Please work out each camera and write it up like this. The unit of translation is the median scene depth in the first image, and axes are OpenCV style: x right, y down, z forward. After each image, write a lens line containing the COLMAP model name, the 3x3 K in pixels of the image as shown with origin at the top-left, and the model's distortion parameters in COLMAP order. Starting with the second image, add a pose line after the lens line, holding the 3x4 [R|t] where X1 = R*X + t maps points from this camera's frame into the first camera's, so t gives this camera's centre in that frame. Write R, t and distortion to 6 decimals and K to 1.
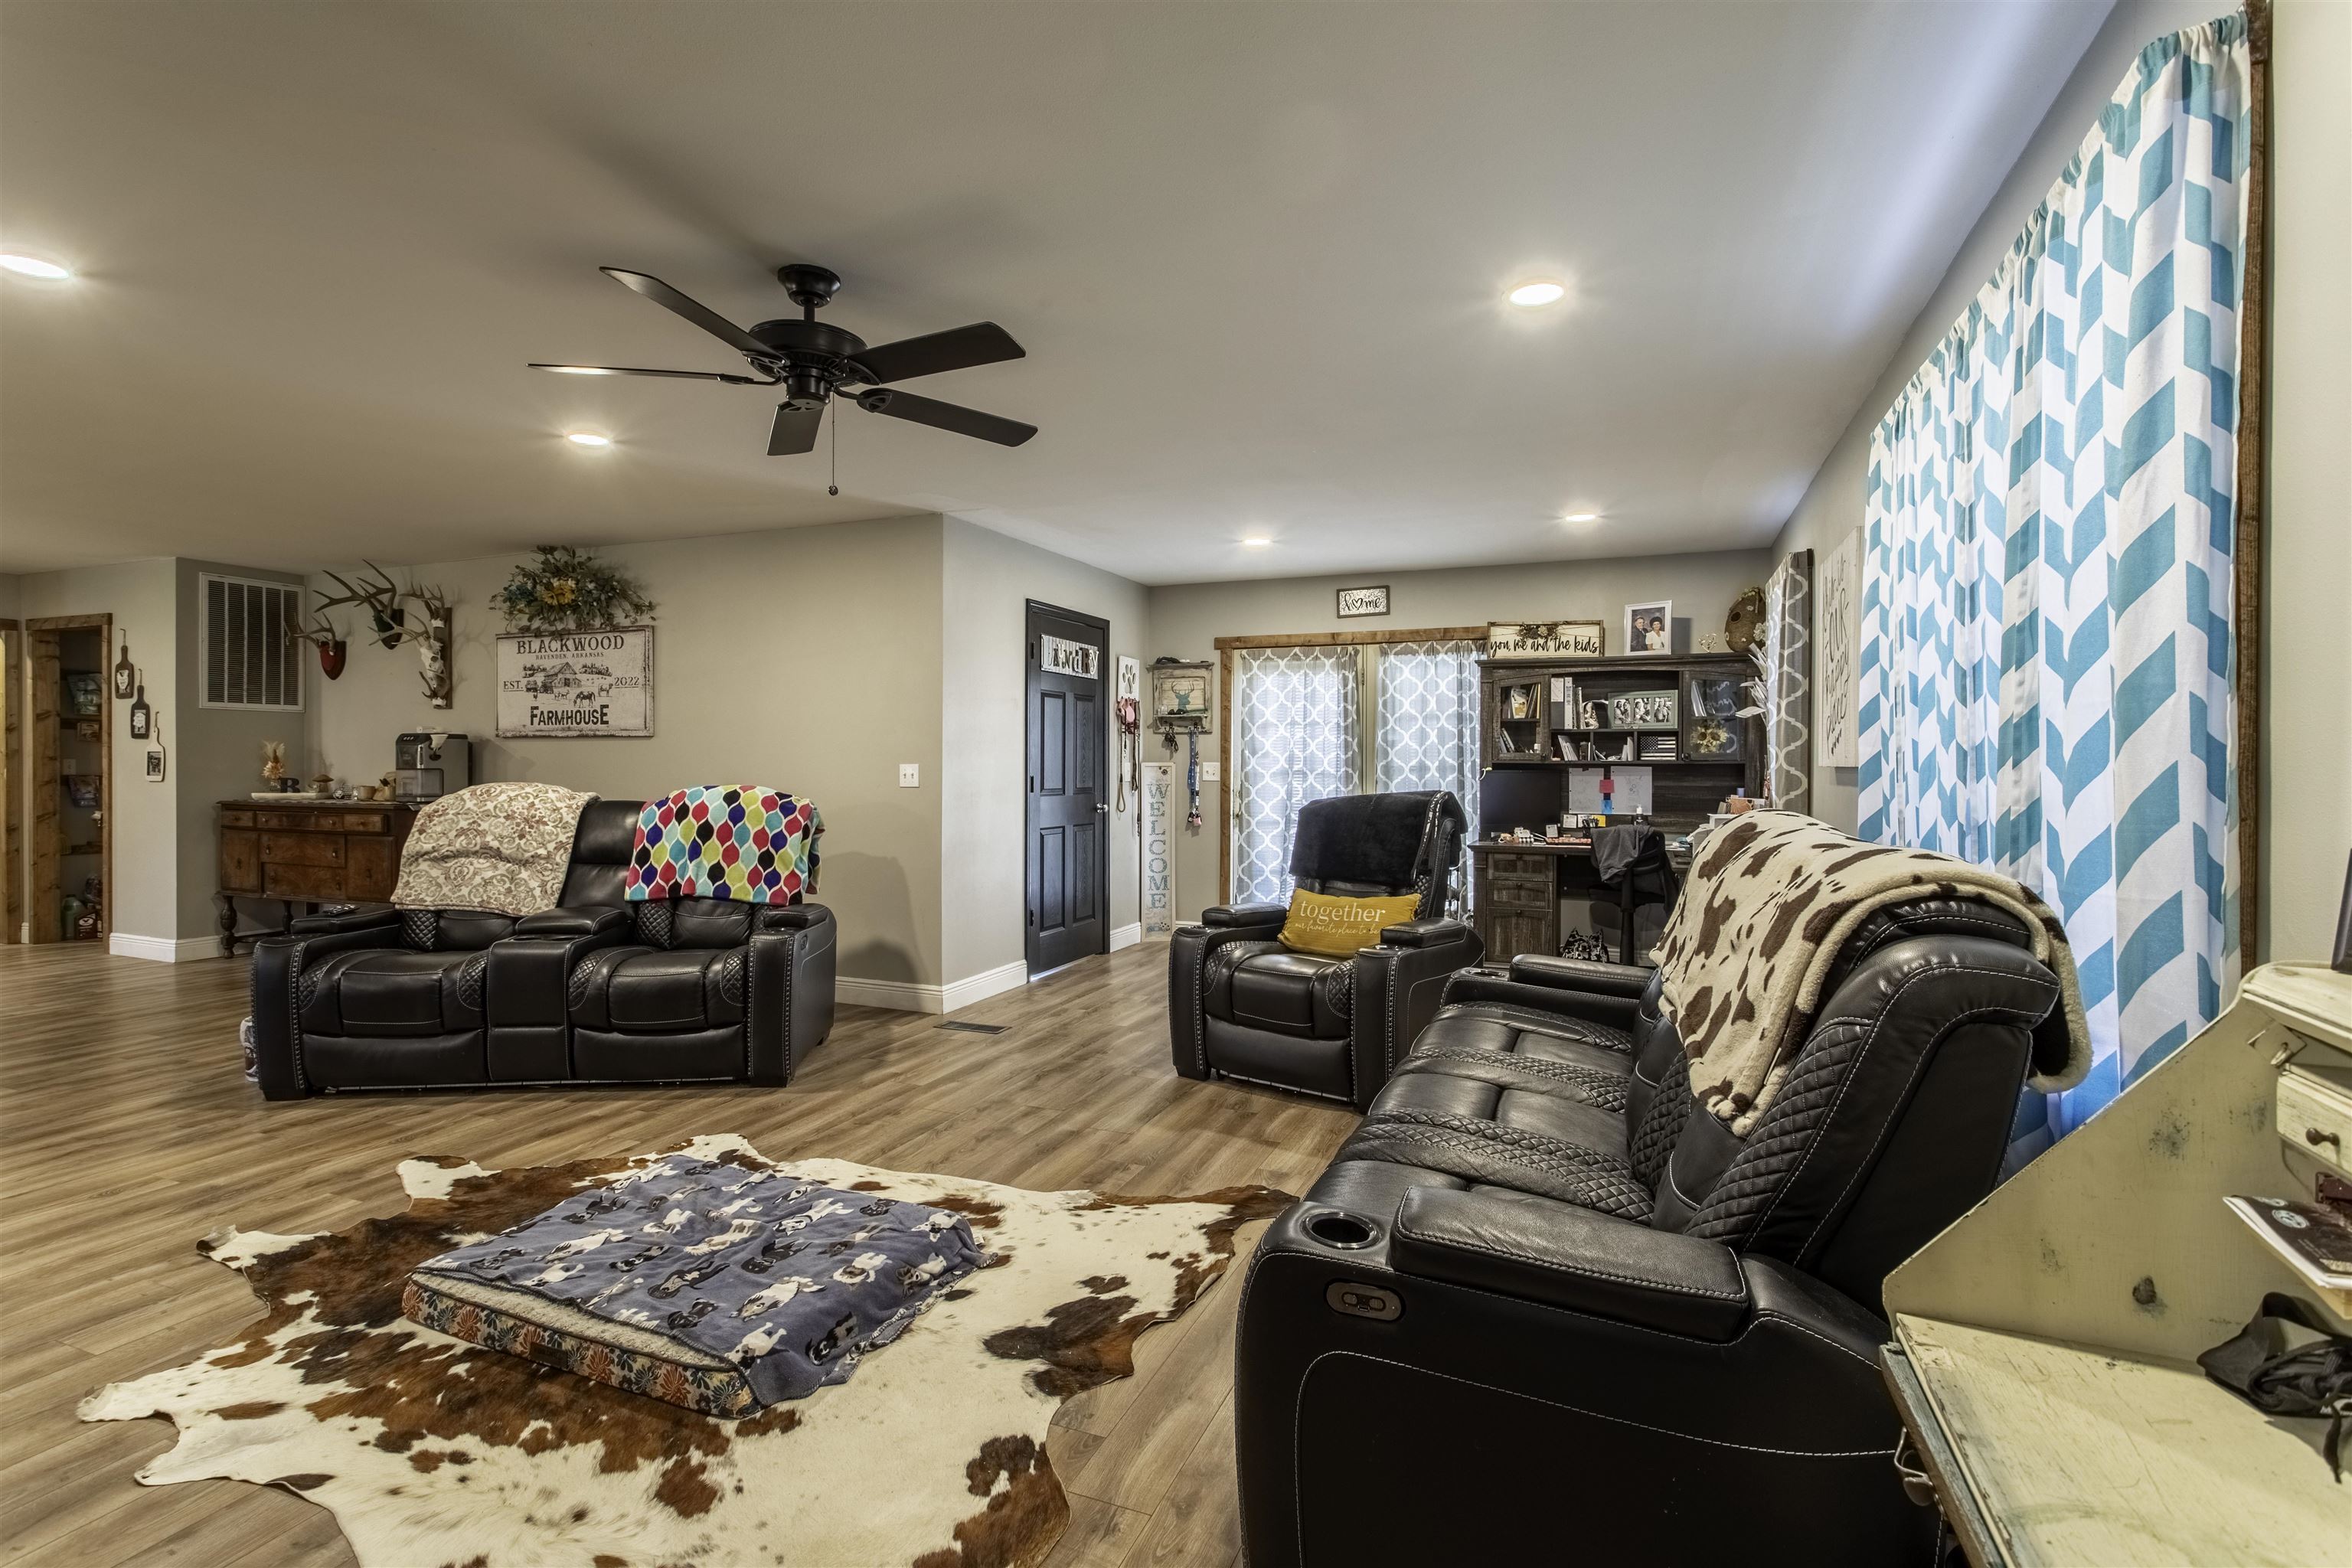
lens RADIAL K [[1118.8, 0, 1160.5], [0, 1118.8, 772.8], [0, 0, 1]] dist [-0.000641, 0.003791]
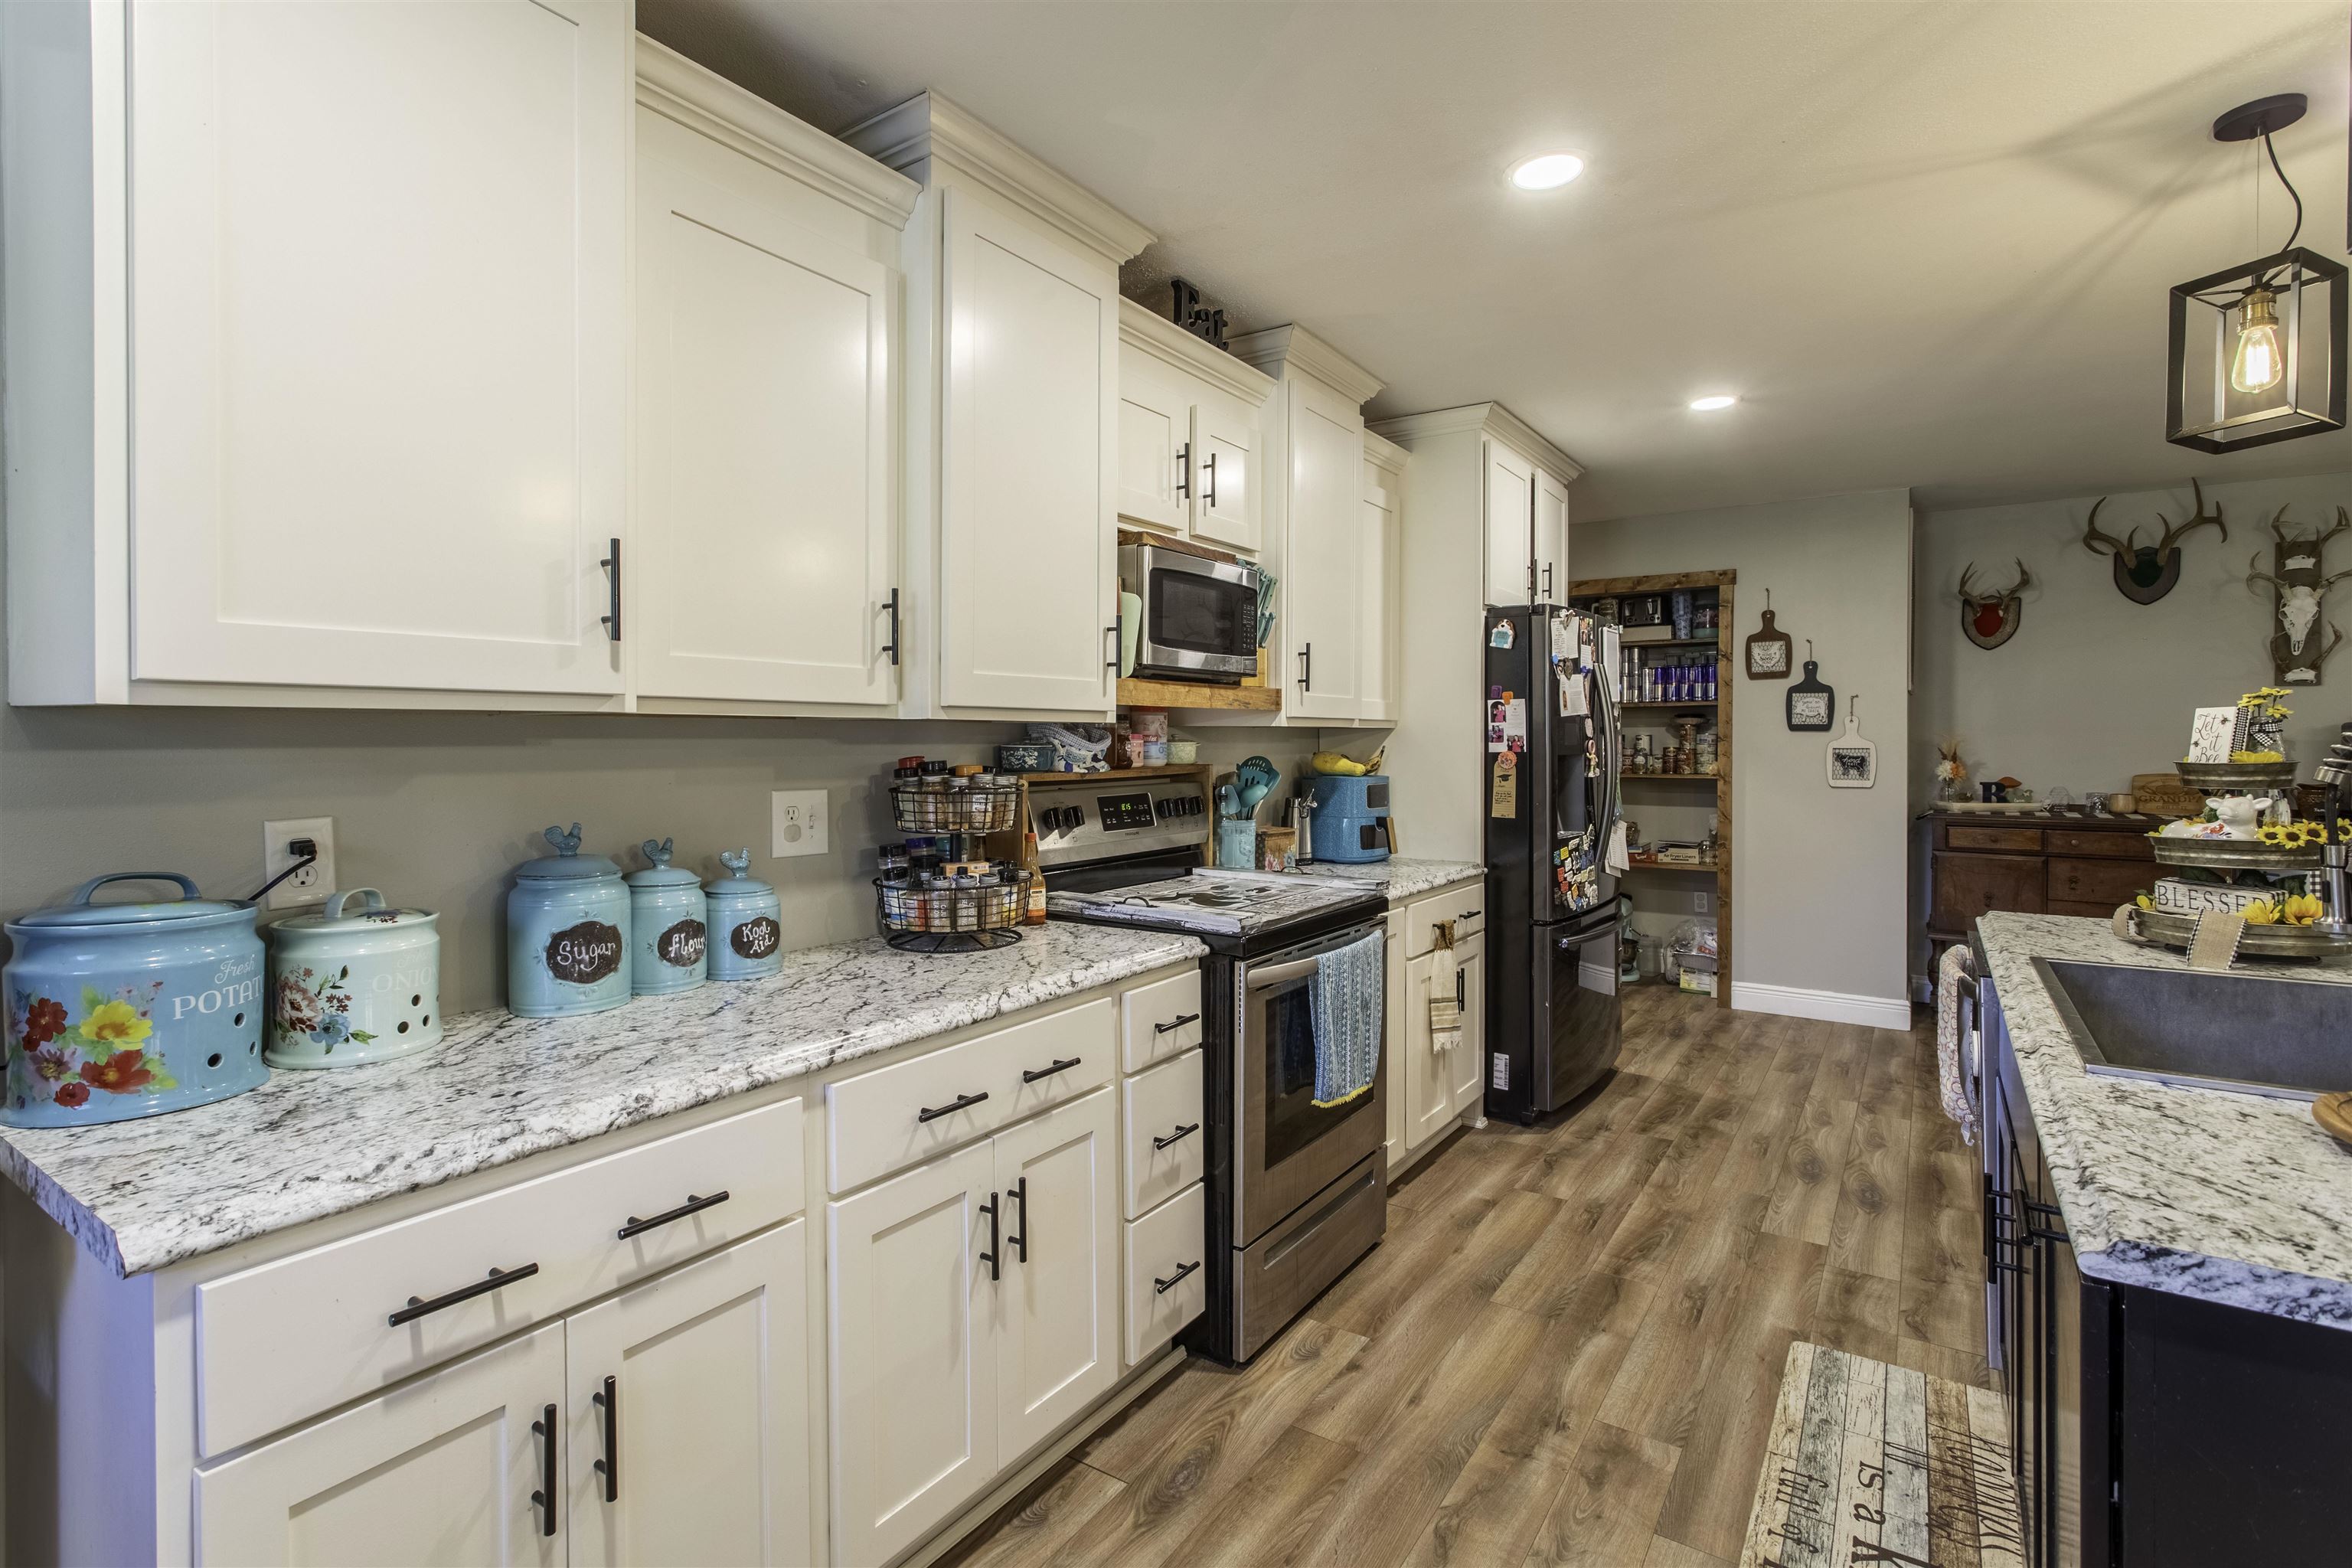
lens RADIAL K [[1118.8, 0, 1161.7], [0, 1118.8, 760.1], [0, 0, 1]] dist [-0.000641, 0.003791]
pose [[0.978019, -0.006679, -0.208408, -1.731781], [0.007084, 0.999974, 0.001198, -0.021799], [0.208394, -0.002648, 0.978041, 0.247725]]
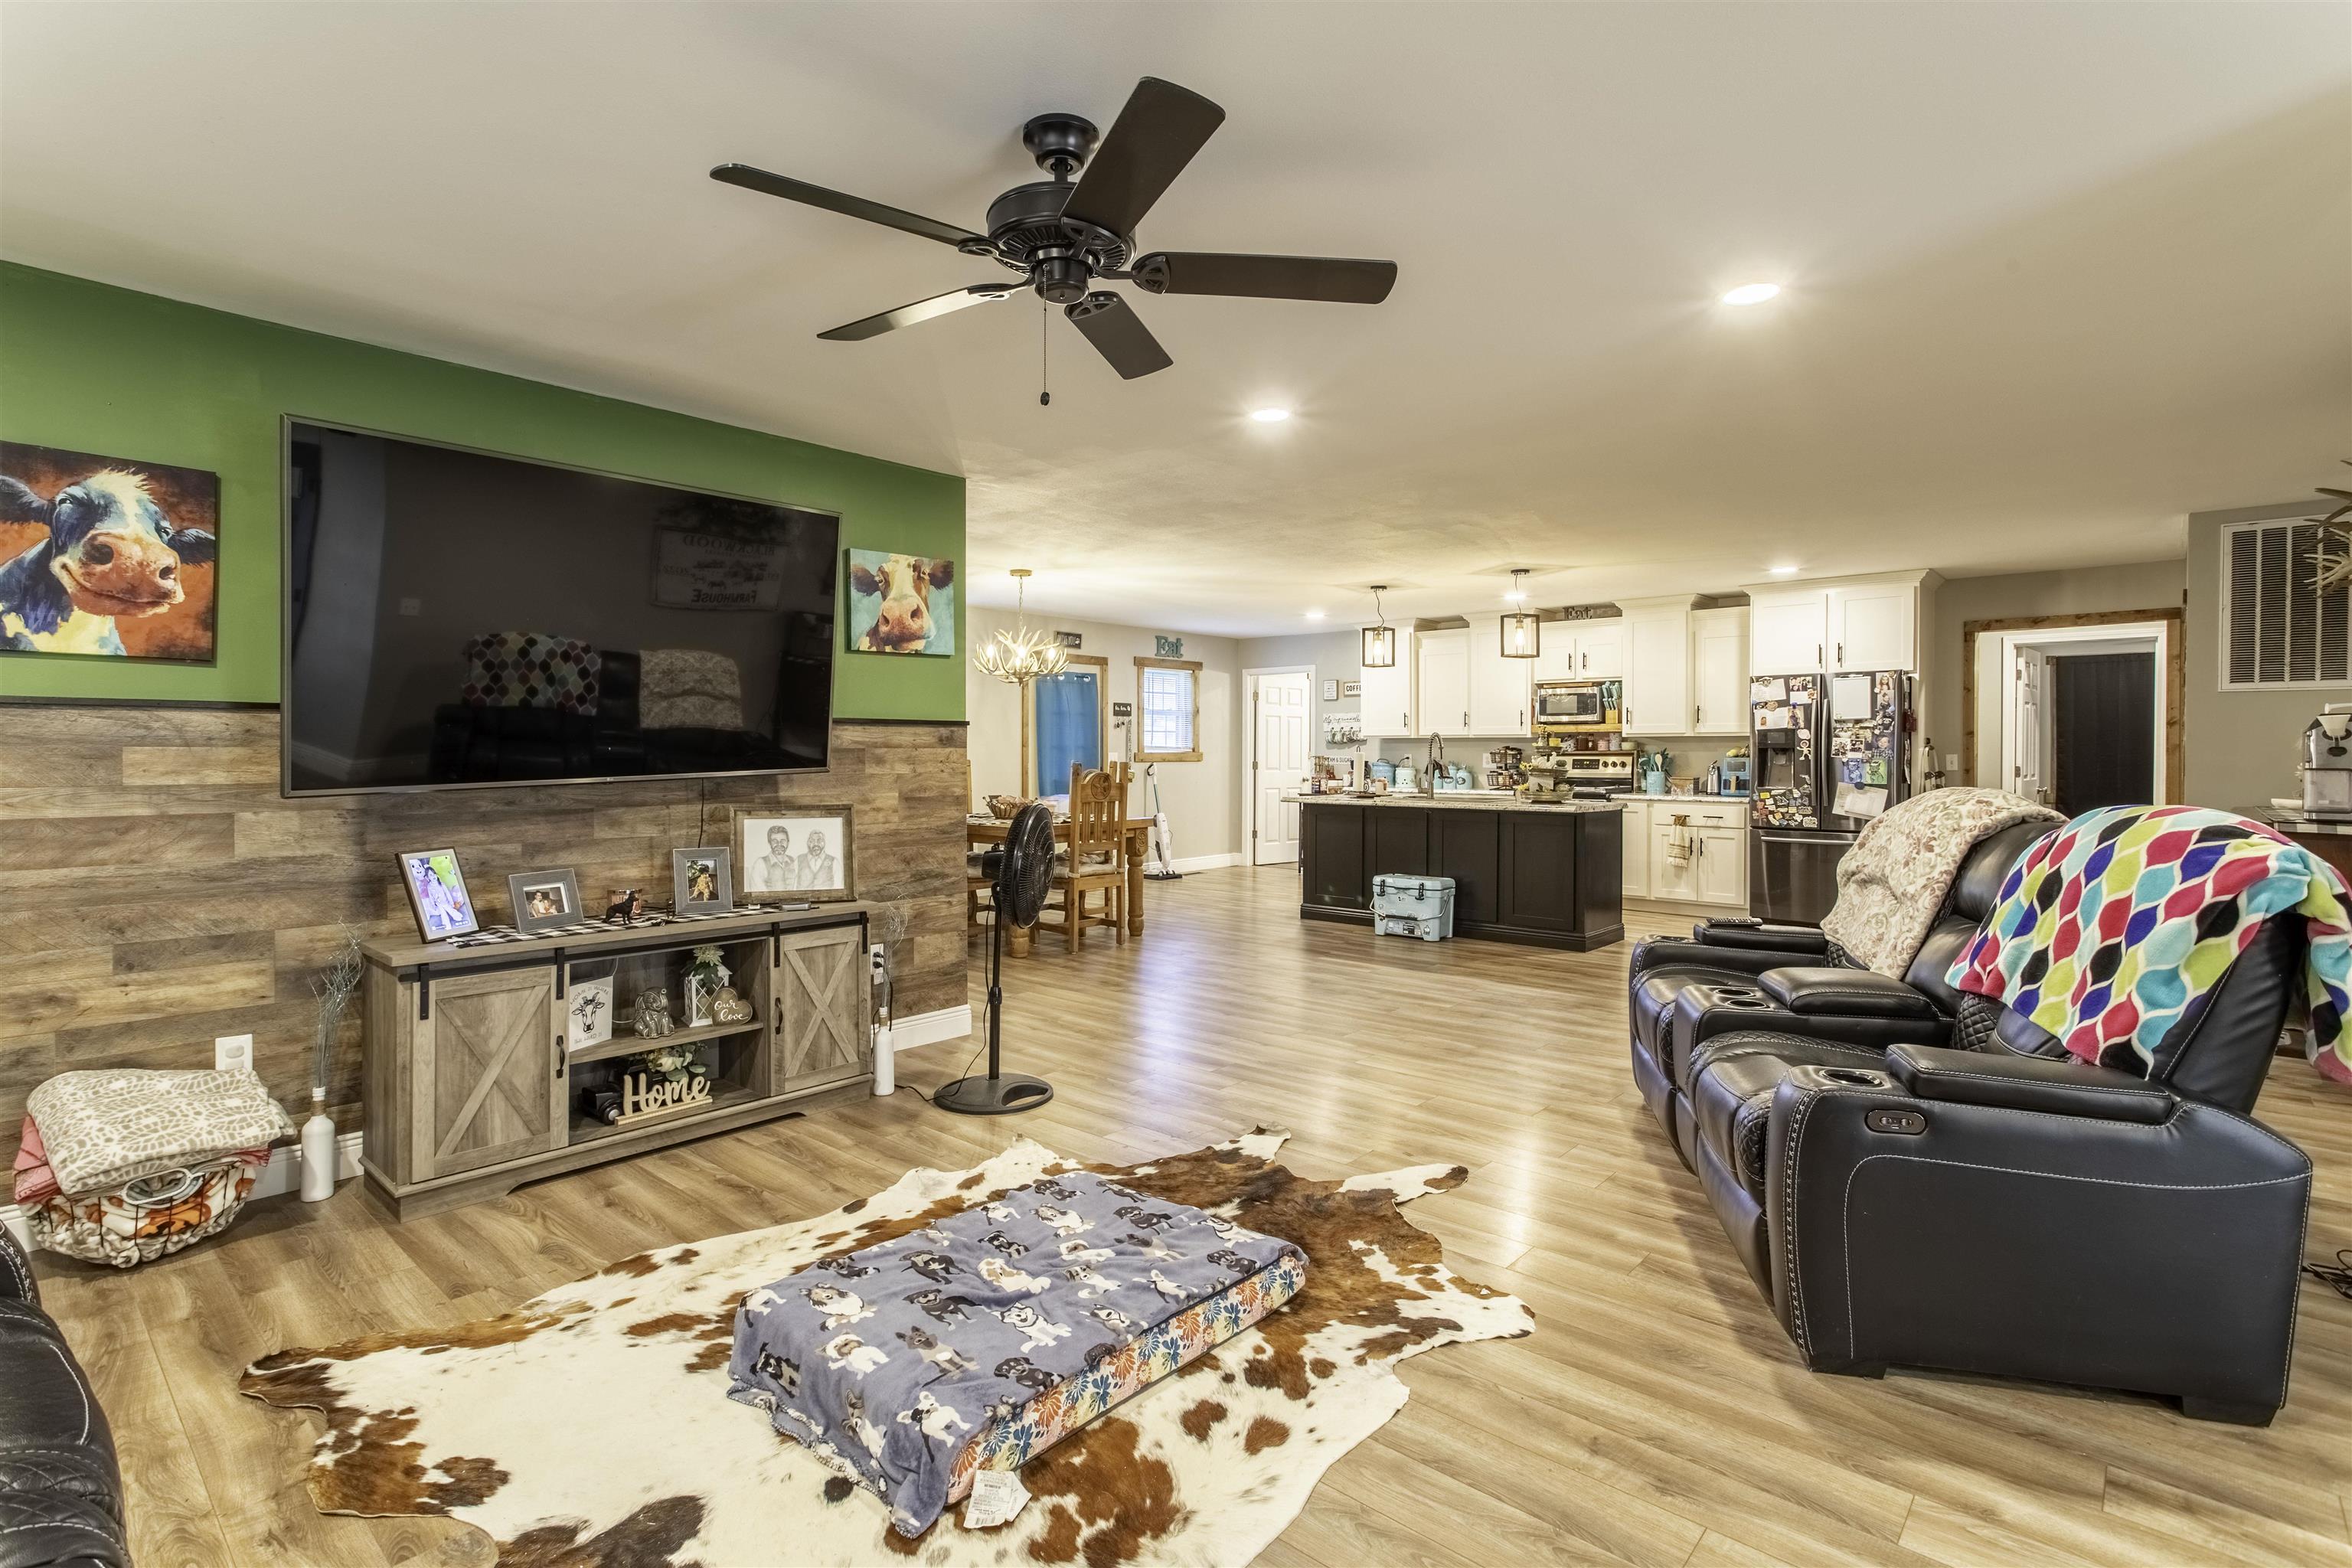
lens RADIAL K [[1118.8, 0, 1166.2], [0, 1118.8, 766.5], [0, 0, 1]] dist [-0.000641, 0.003791]
pose [[-0.328209, 0.010122, -0.944551, 0.238997], [-0.013362, 0.999793, 0.015357, -0.008654], [0.944511, 0.017662, -0.328005, 0.795093]]
